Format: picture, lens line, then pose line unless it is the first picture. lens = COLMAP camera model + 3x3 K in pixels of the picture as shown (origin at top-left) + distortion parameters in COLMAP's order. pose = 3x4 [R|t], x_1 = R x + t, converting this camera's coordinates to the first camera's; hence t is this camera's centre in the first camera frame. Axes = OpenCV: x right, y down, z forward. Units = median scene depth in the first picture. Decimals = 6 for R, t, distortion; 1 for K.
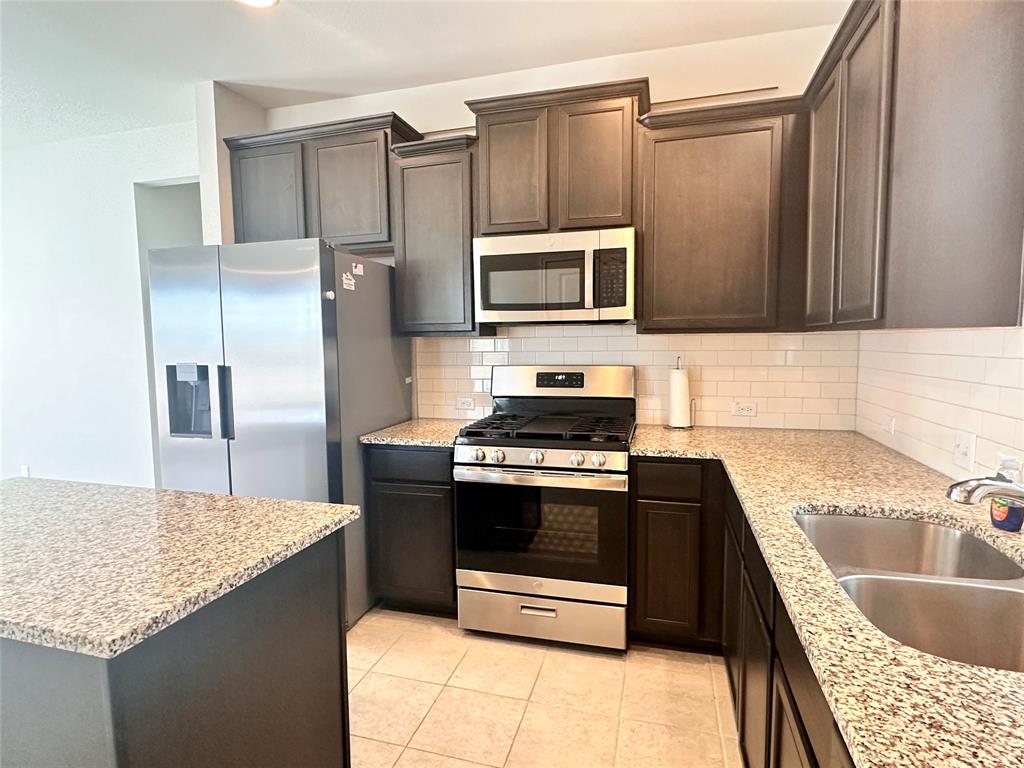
lens RADIAL K [[551.1, 0, 510.6], [0, 551.1, 383.0], [0, 0, 1]] dist [0.003517, 0.002702]
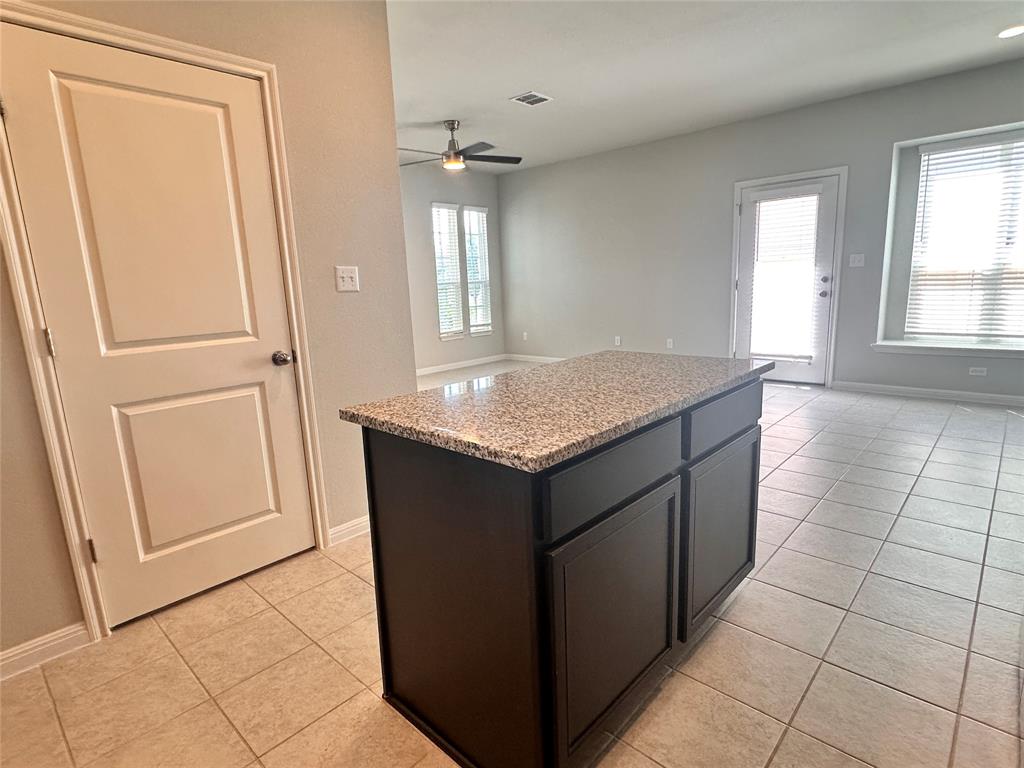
lens RADIAL K [[551.1, 0, 512.5], [0, 551.1, 385.1], [0, 0, 1]] dist [0.003517, 0.002702]
pose [[-0.445859, 0.200709, -0.872311, 0.195697], [-0.025356, 0.971313, 0.236448, -0.016924], [0.894744, 0.127541, -0.427979, 0.770278]]
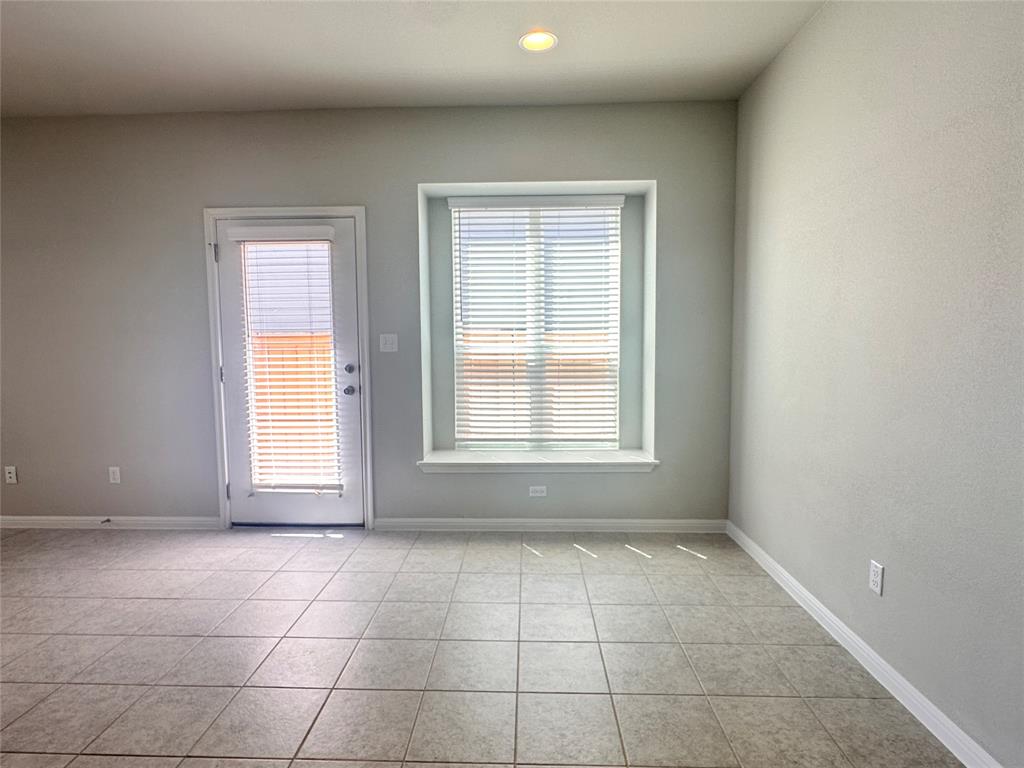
lens RADIAL K [[551.1, 0, 501.3], [0, 551.1, 389.3], [0, 0, 1]] dist [0.003517, 0.002702]
pose [[0.234068, 0.095223, -0.967546, -0.876987], [-0.073963, 0.994052, 0.079939, -0.029393], [0.969403, 0.052851, 0.239718, 0.934563]]
